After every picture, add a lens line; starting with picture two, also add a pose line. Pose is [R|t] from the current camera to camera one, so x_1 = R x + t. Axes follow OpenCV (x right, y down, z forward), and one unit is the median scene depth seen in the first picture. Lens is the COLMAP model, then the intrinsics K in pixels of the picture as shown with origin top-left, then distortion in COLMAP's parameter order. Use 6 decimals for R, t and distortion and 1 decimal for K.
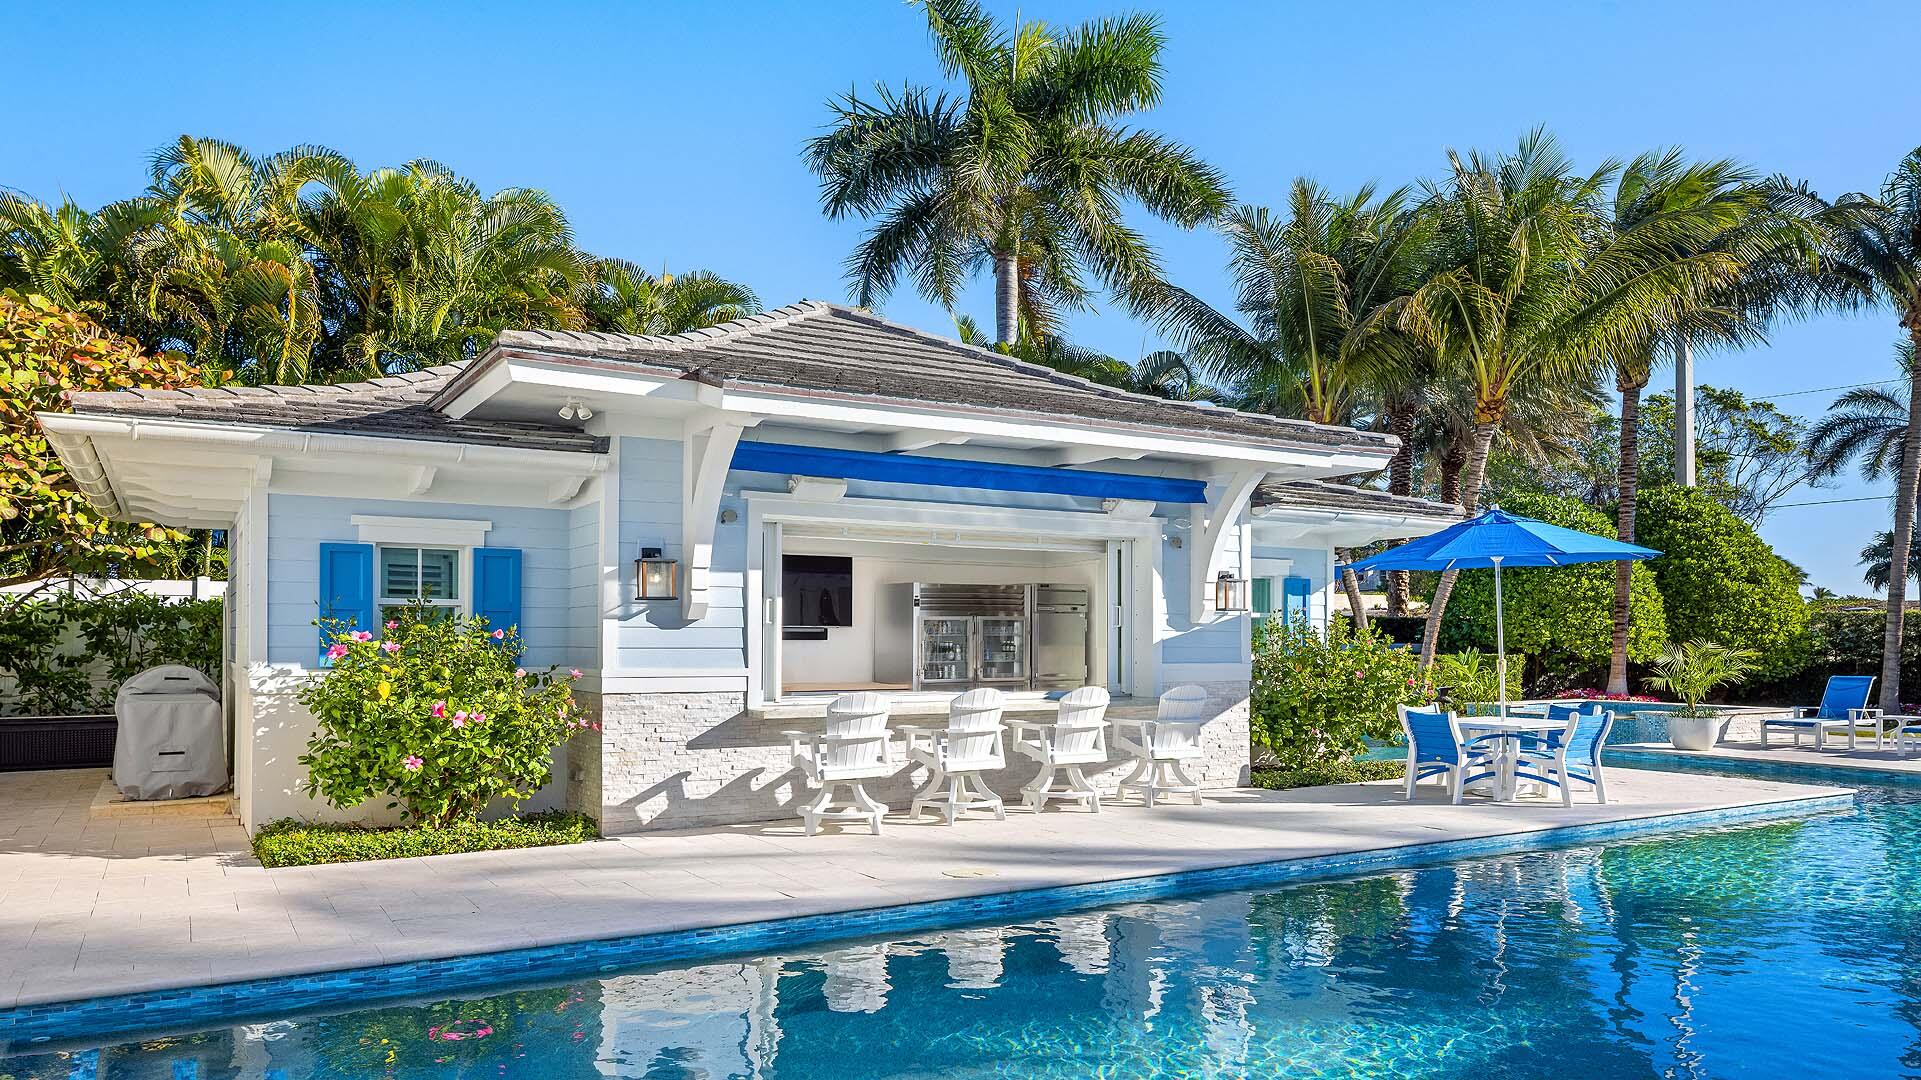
lens RADIAL K [[1301.4, 0, 951.3], [0, 1301.4, 657.3], [0, 0, 1]] dist [-0.007548, -0.001638]
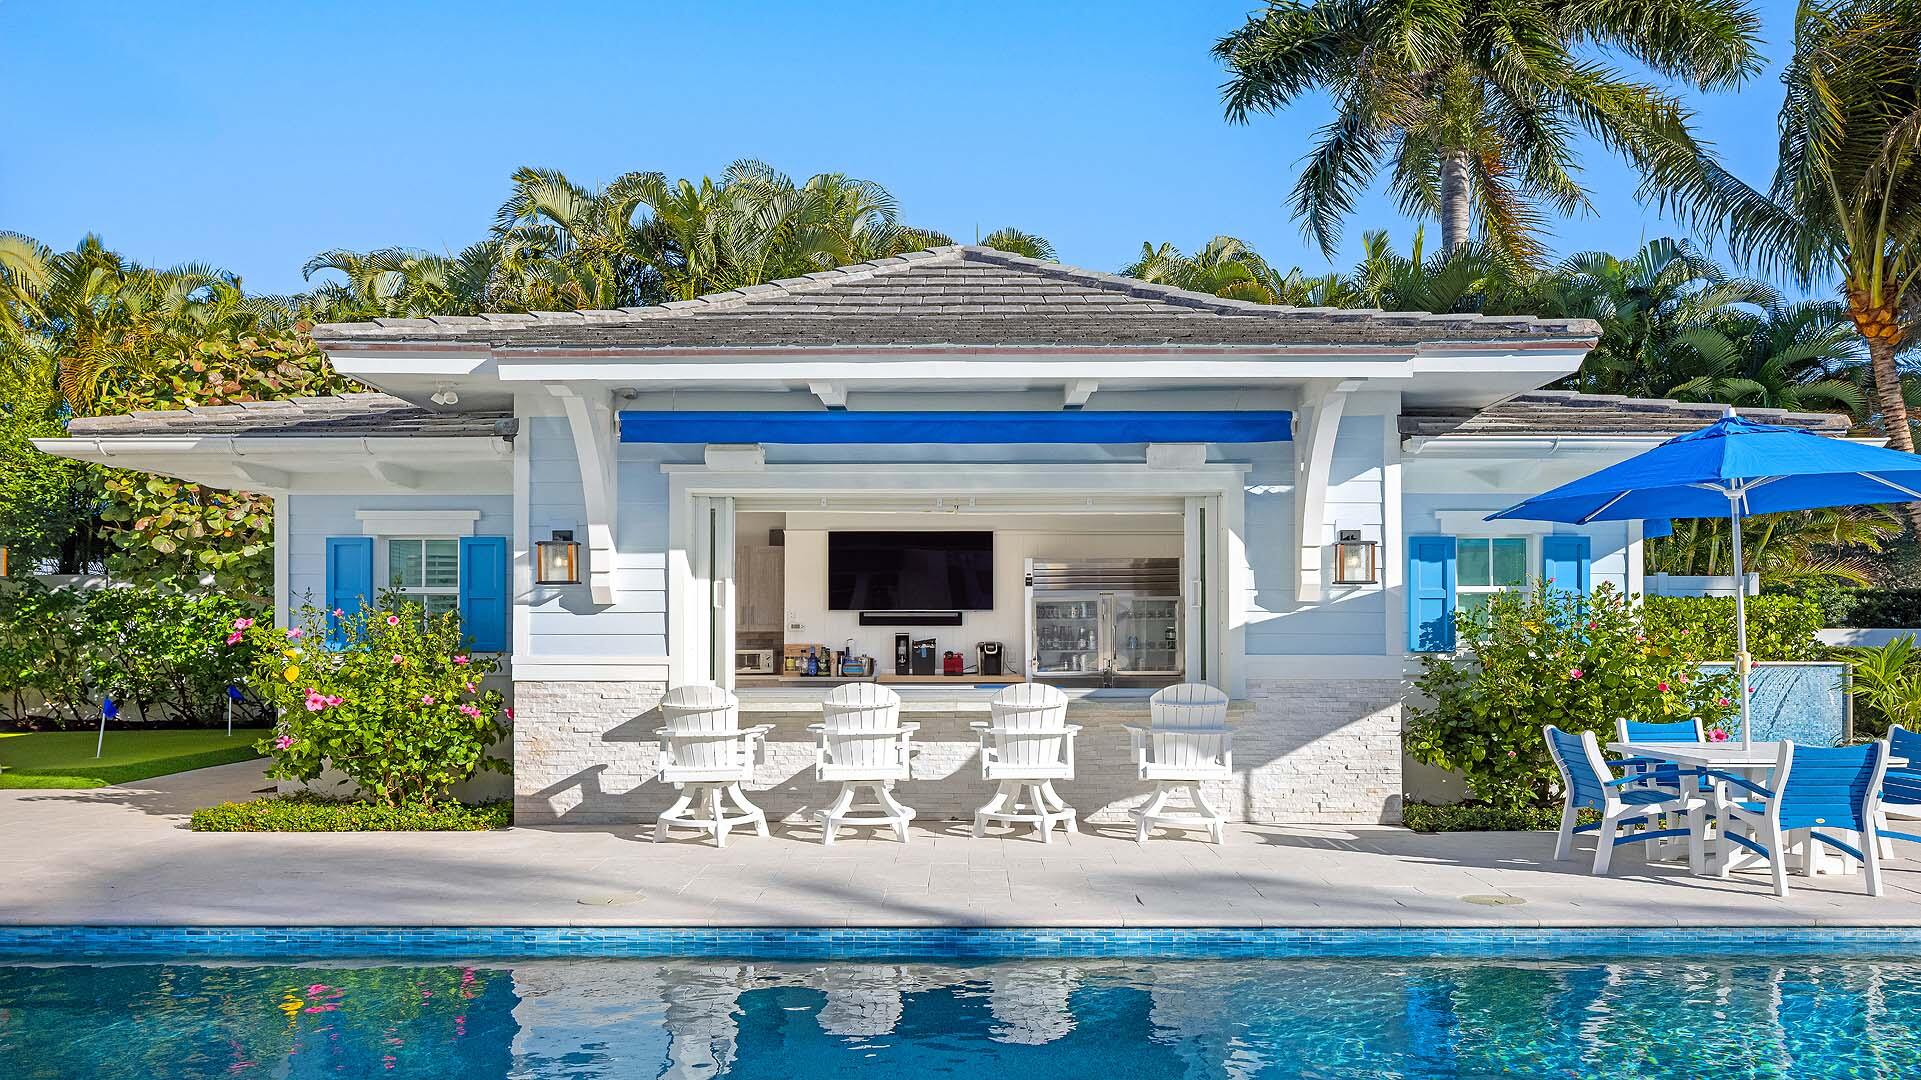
lens RADIAL K [[1357.1, 0, 960.1], [0, 1357.1, 639.1], [0, 0, 1]] dist [-0.009247, -0.001615]
pose [[0.855544, 0.001880, -0.517726, 0.475386], [-0.004193, 0.999986, -0.003298, -0.001228], [0.517712, 0.004993, 0.855540, 0.258265]]
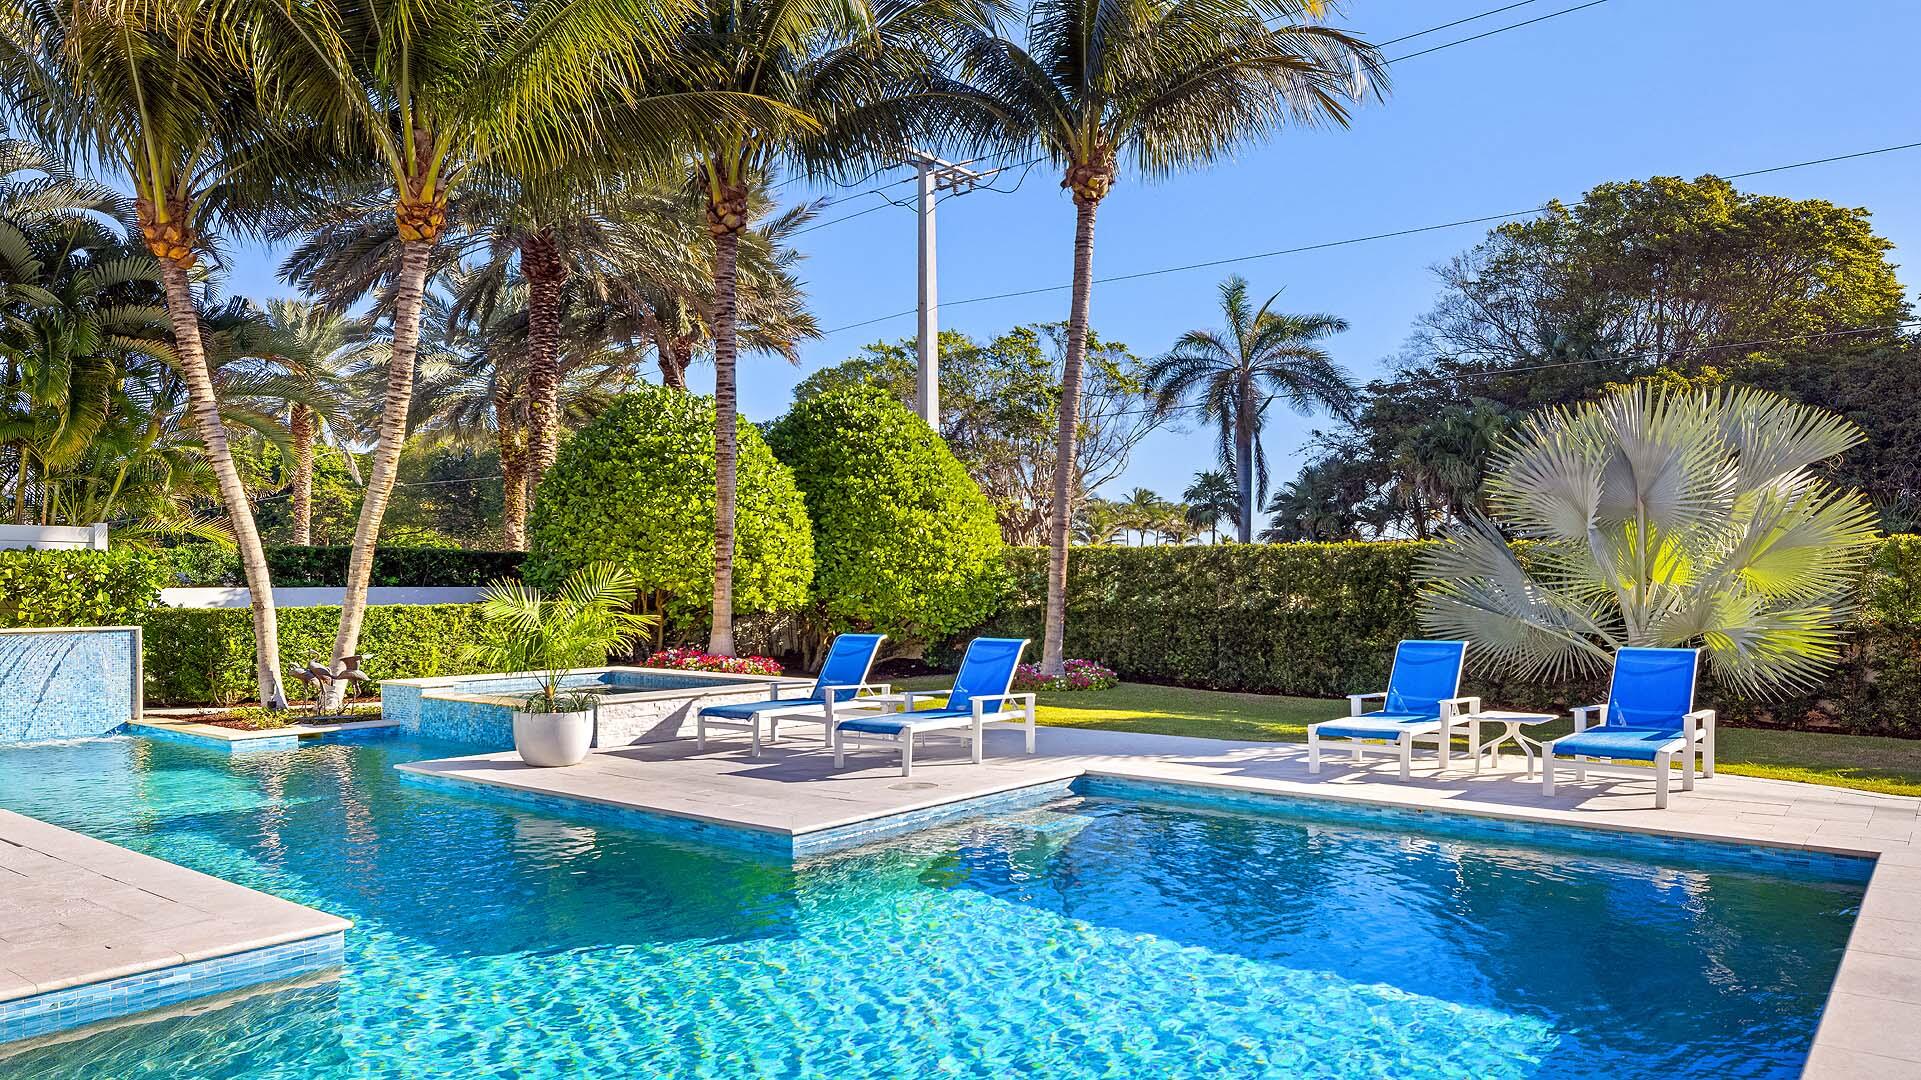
lens RADIAL K [[1311.7, 0, 954.1], [0, 1311.7, 600.1], [0, 0, 1]] dist [-0.005280, 0.000274]
pose [[0.934049, -0.006737, 0.357081, 0.812771], [0.006913, 0.999976, 0.000785, -0.005516], [-0.357078, 0.001735, 0.934073, 0.577694]]
